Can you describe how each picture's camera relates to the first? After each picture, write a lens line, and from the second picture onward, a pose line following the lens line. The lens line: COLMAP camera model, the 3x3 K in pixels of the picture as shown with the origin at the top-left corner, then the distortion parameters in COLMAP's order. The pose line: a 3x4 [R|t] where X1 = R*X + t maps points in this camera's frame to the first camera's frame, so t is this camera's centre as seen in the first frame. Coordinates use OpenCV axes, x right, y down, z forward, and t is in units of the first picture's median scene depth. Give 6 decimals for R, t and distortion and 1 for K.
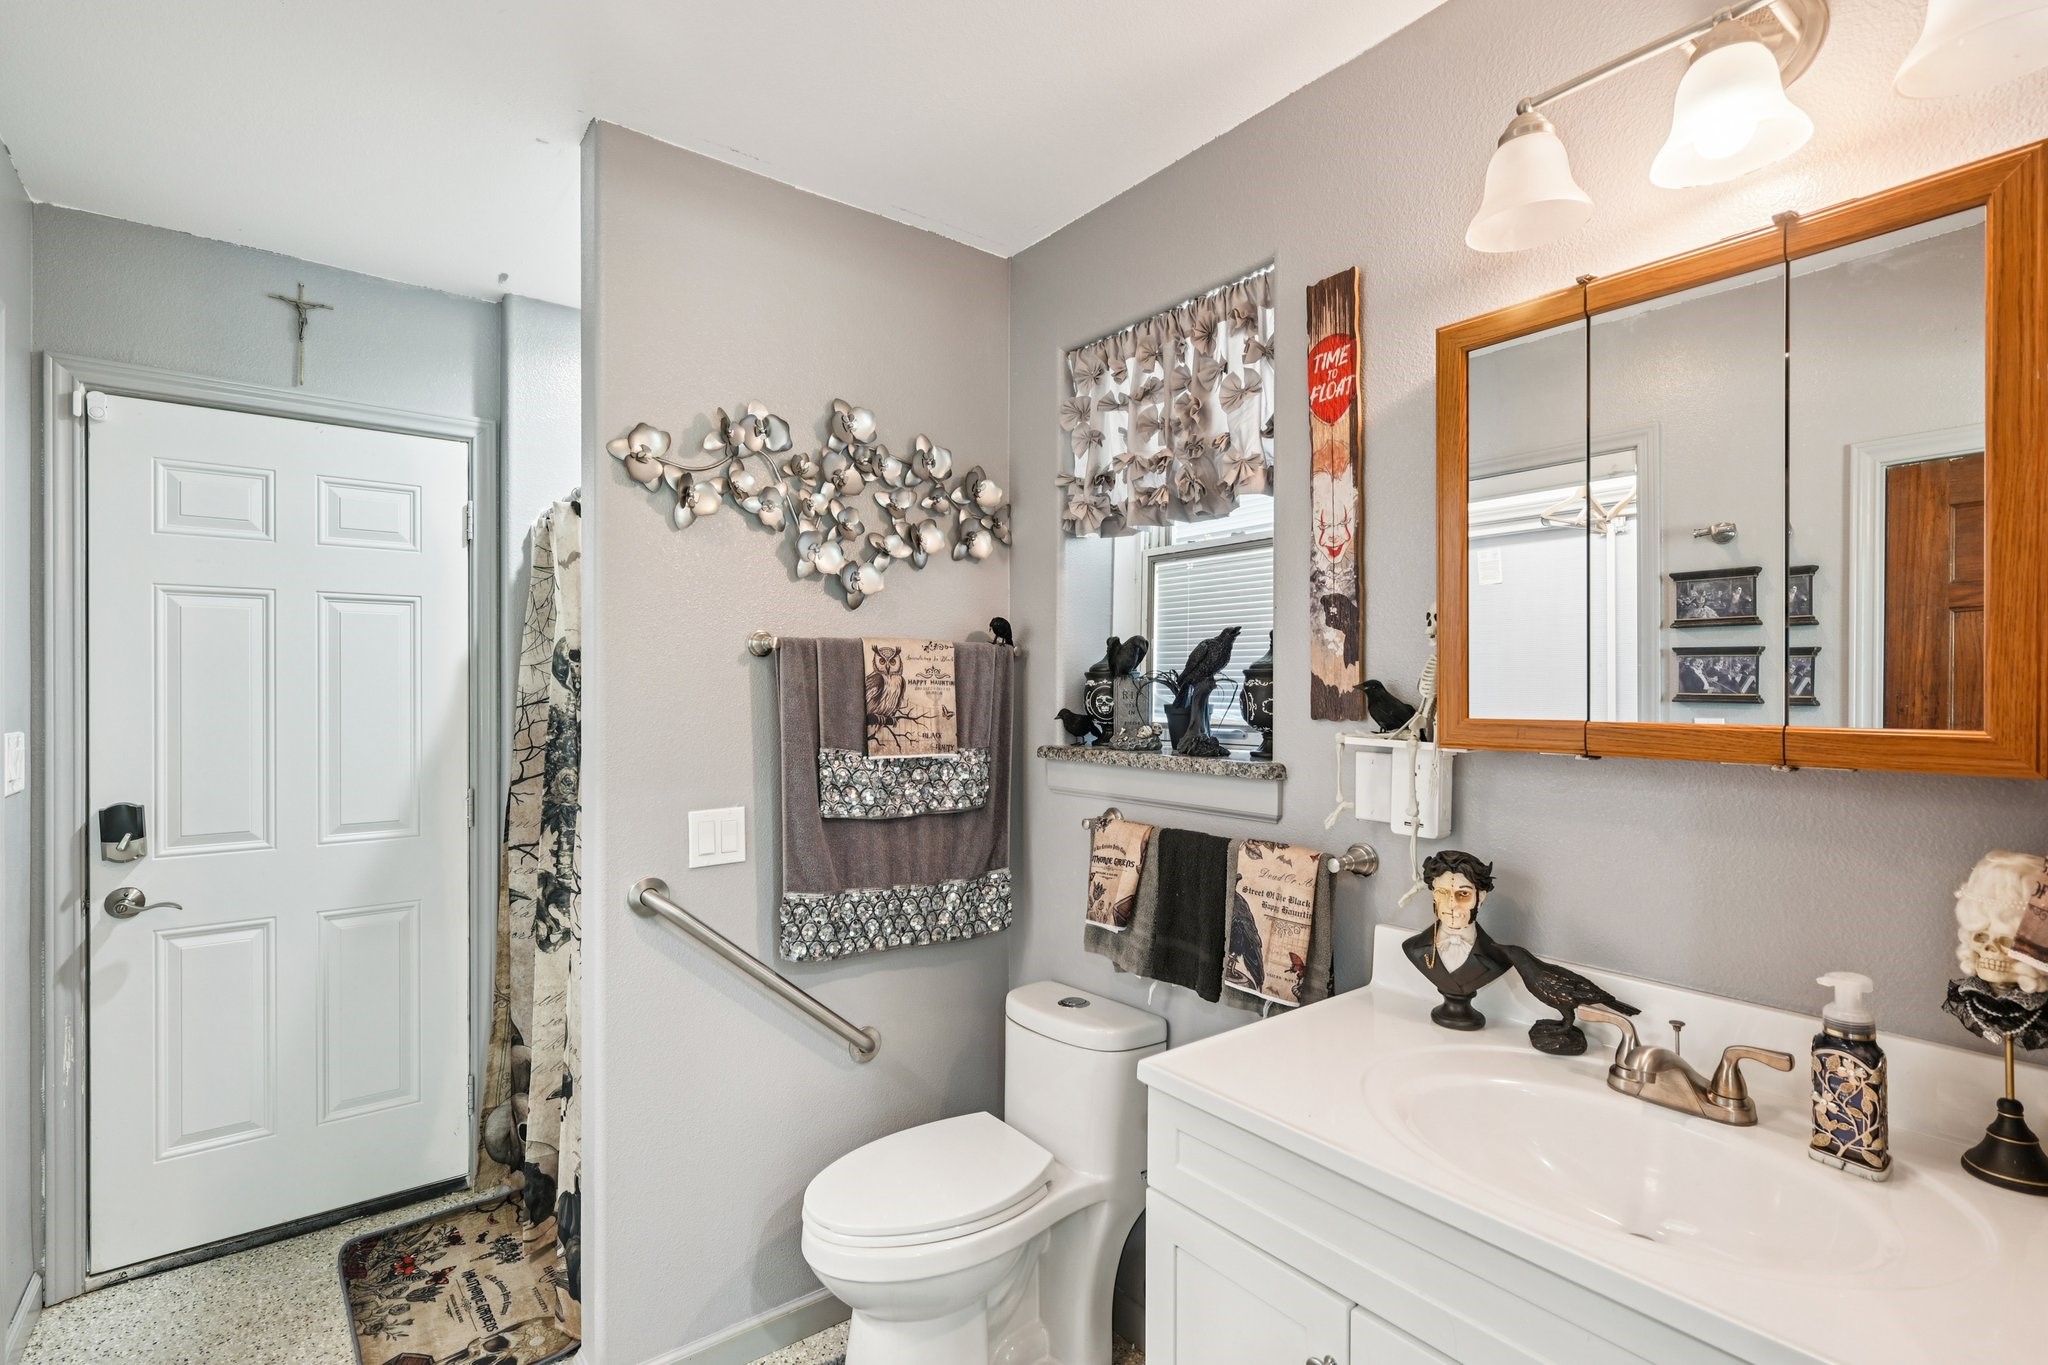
lens RADIAL K [[967.3, 0, 1021.5], [0, 967.3, 686.1], [0, 0, 1]] dist [0.001174, 0.000071]
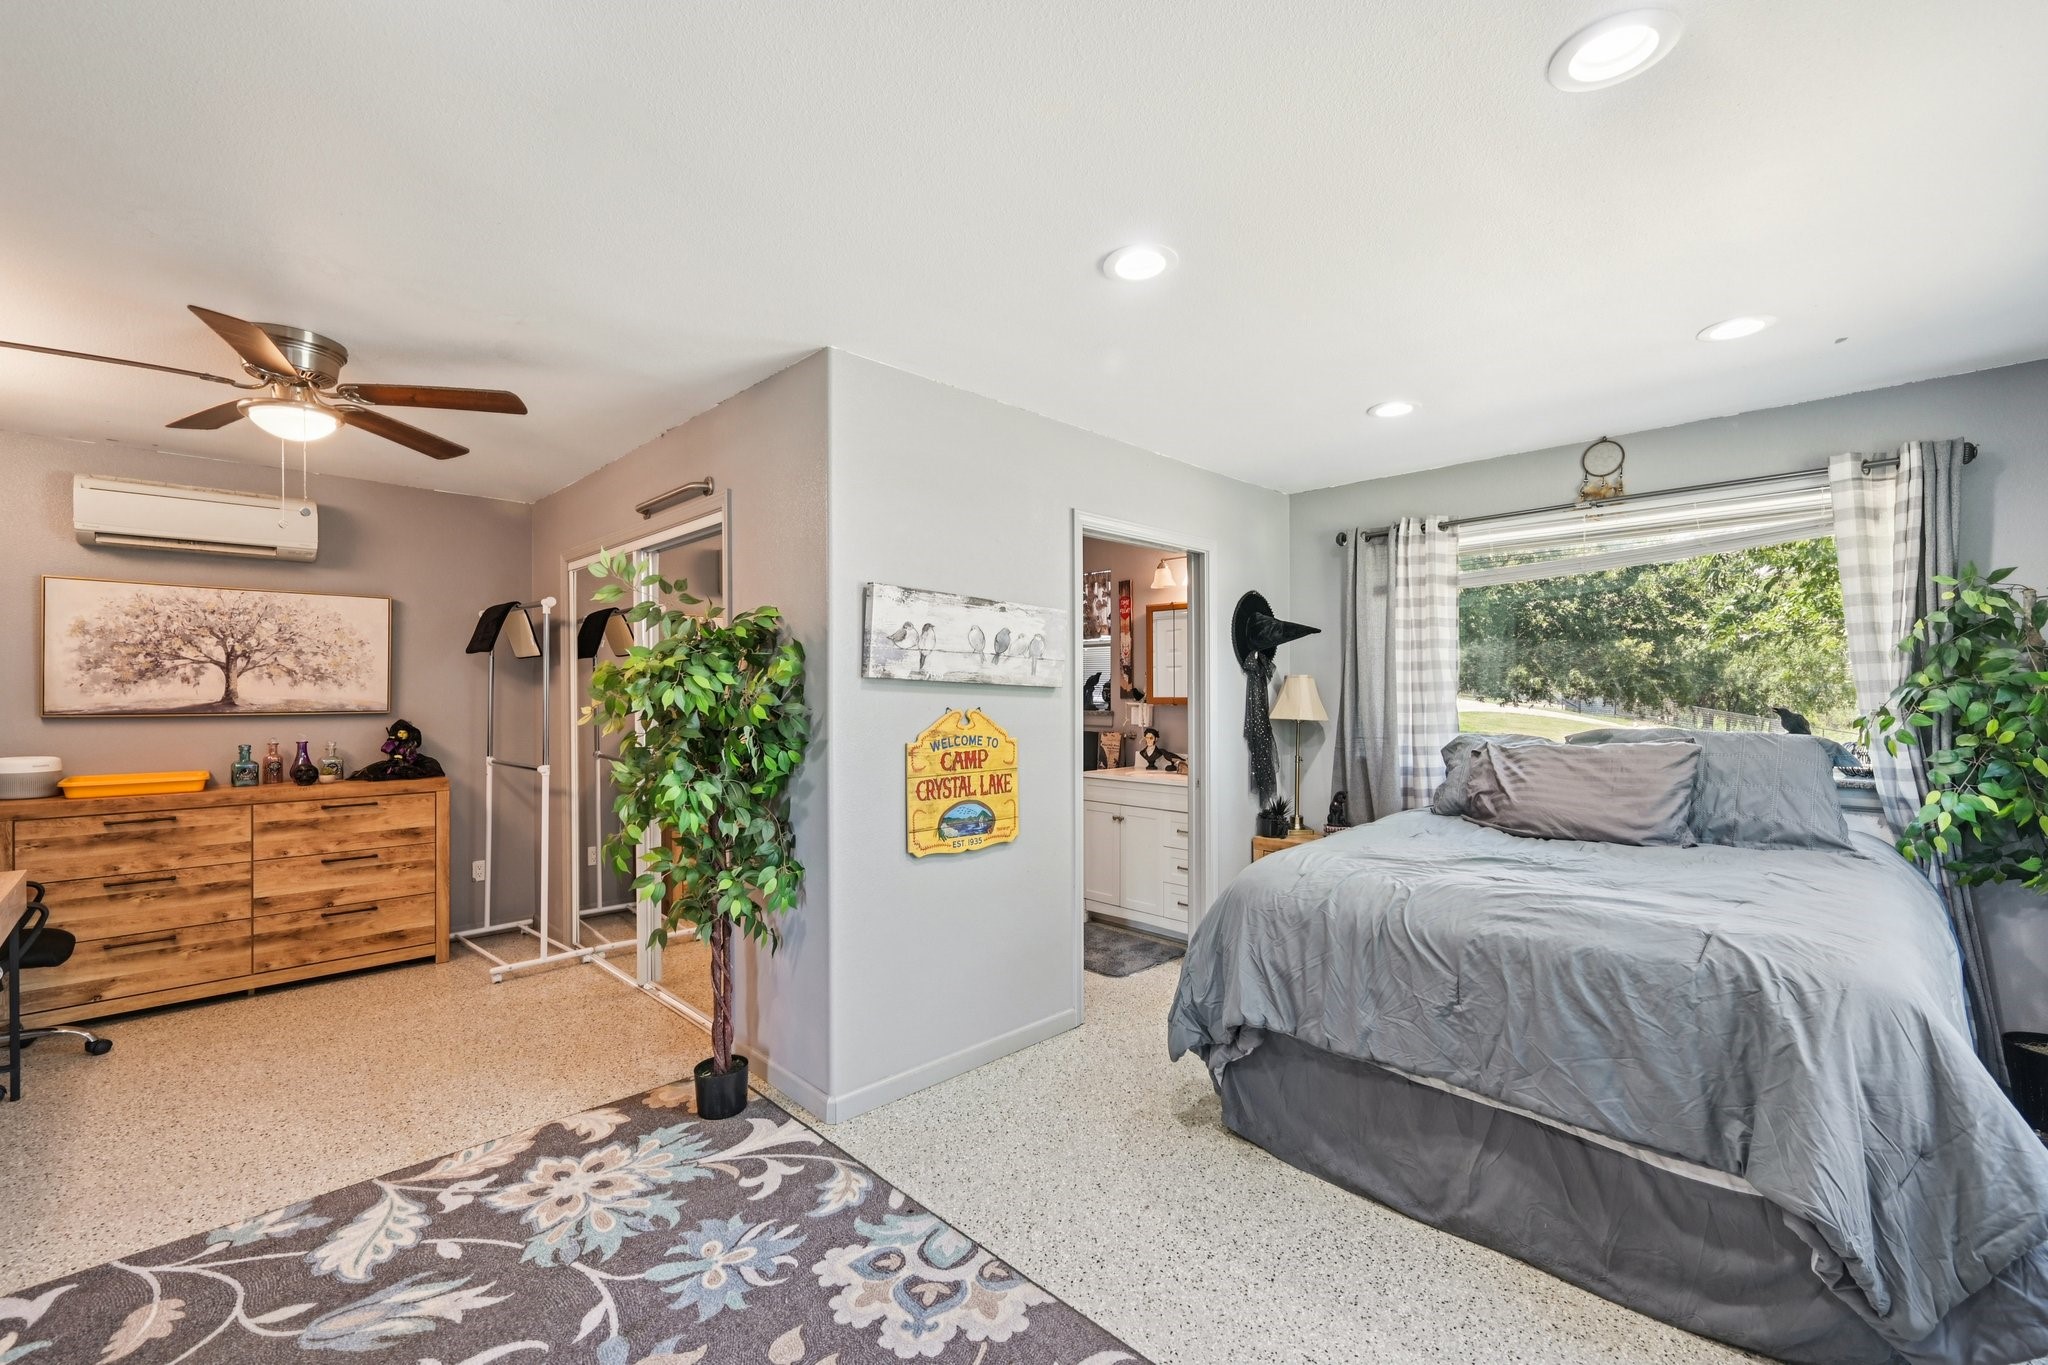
lens RADIAL K [[897.5, 0, 1026.9], [0, 897.5, 686.2], [0, 0, 1]] dist [-0.001001, -0.000438]
pose [[0.991568, -0.003839, 0.129534, -0.516276], [0.004487, 0.999979, -0.004710, 0.001753], [-0.129513, 0.005251, 0.991564, -2.438996]]
